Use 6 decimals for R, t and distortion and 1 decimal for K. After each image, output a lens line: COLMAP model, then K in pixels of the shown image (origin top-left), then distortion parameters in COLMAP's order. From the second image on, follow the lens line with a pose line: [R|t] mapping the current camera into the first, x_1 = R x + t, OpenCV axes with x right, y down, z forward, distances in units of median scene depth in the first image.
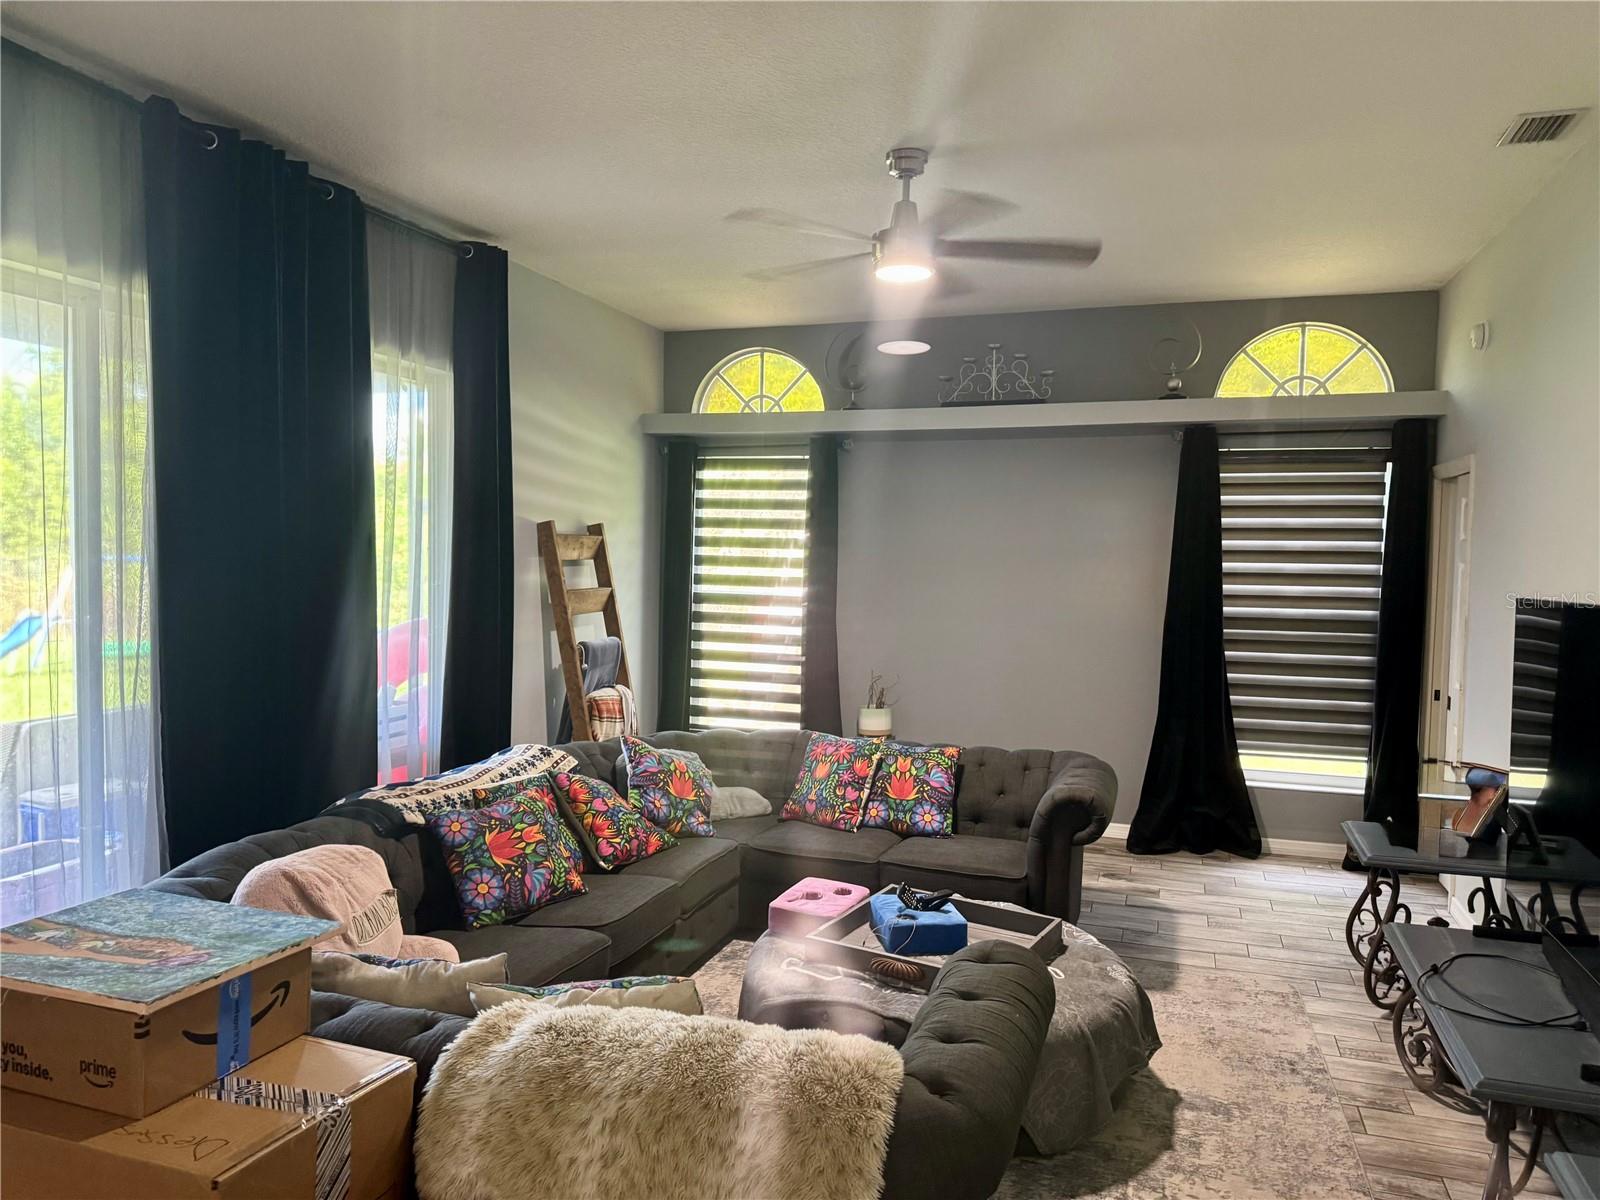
lens RADIAL K [[1135.0, 0, 801.7], [0, 1135.0, 602.5], [0, 0, 1]] dist [-0.009868, -0.003924]
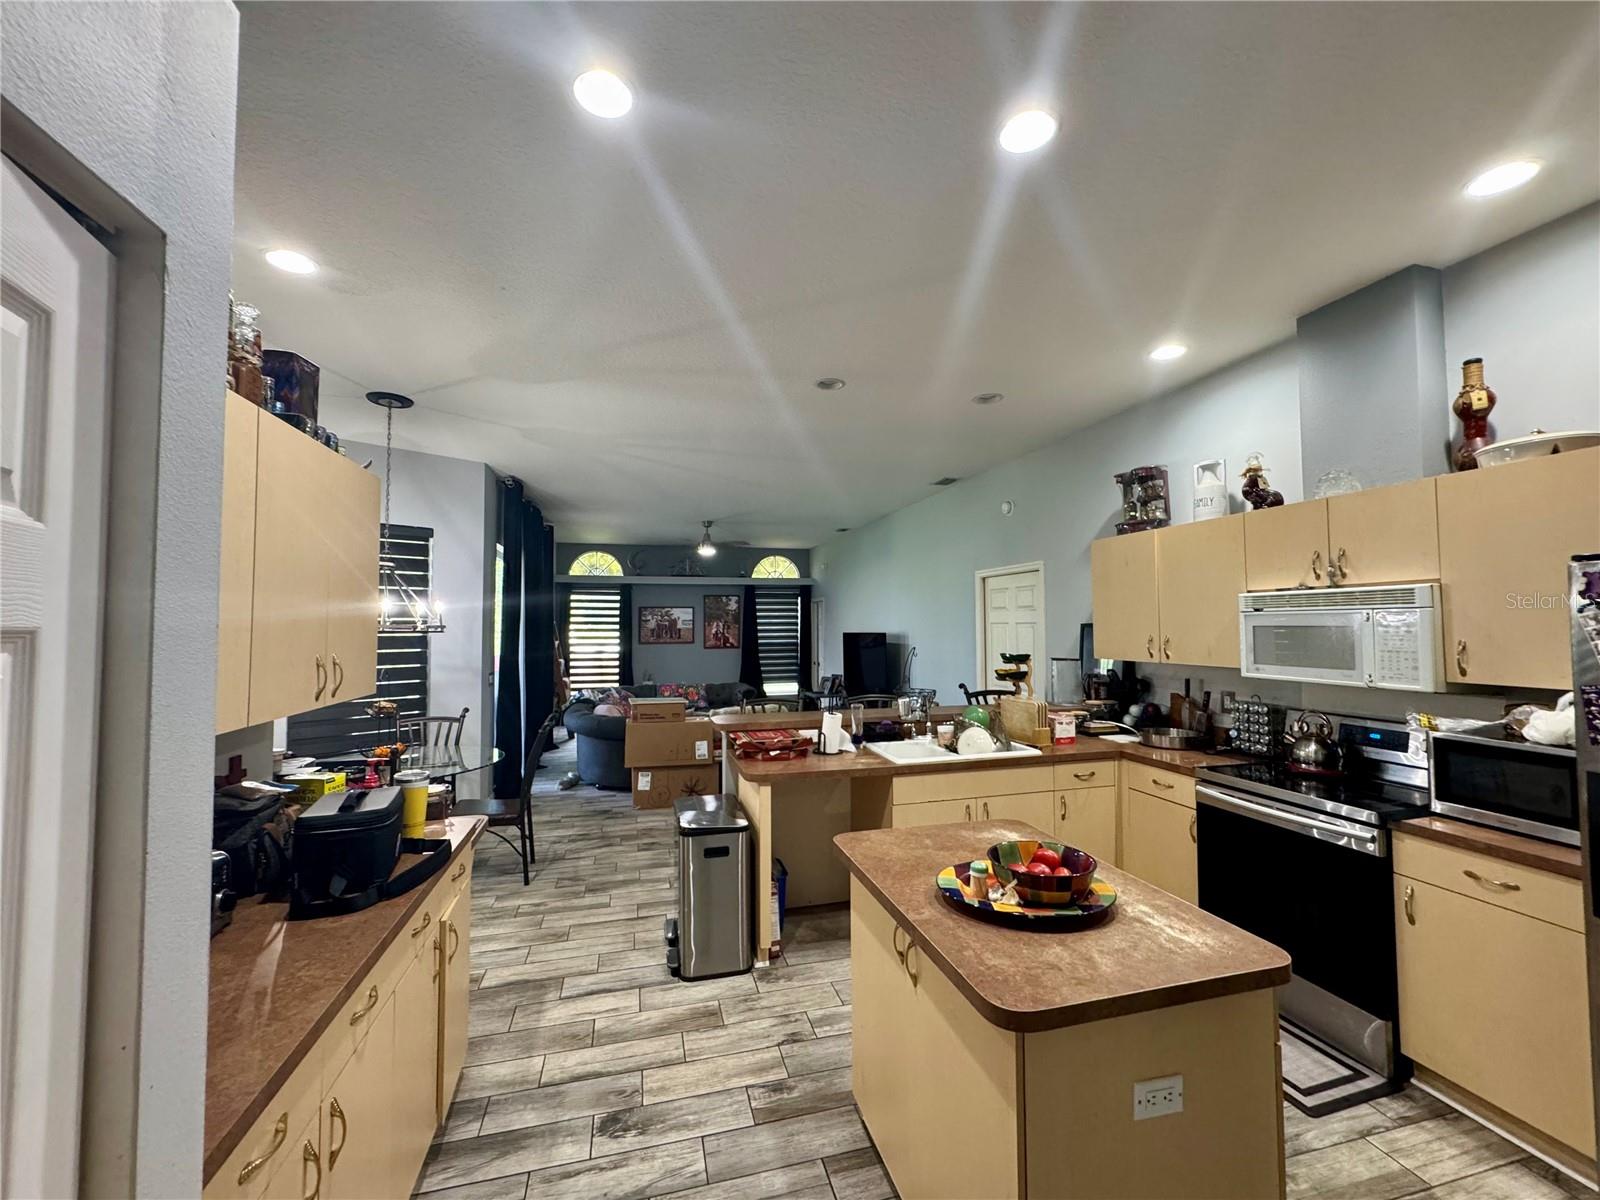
lens RADIAL K [[637.1, 0, 799.5], [0, 637.1, 598.0], [0, 0, 1]] dist [-0.001864, -0.000194]
pose [[0.829882, 0.005181, 0.557915, -0.586018], [0.036601, 0.997297, -0.063704, 0.003777], [-0.556737, 0.073287, 0.827449, -0.637411]]
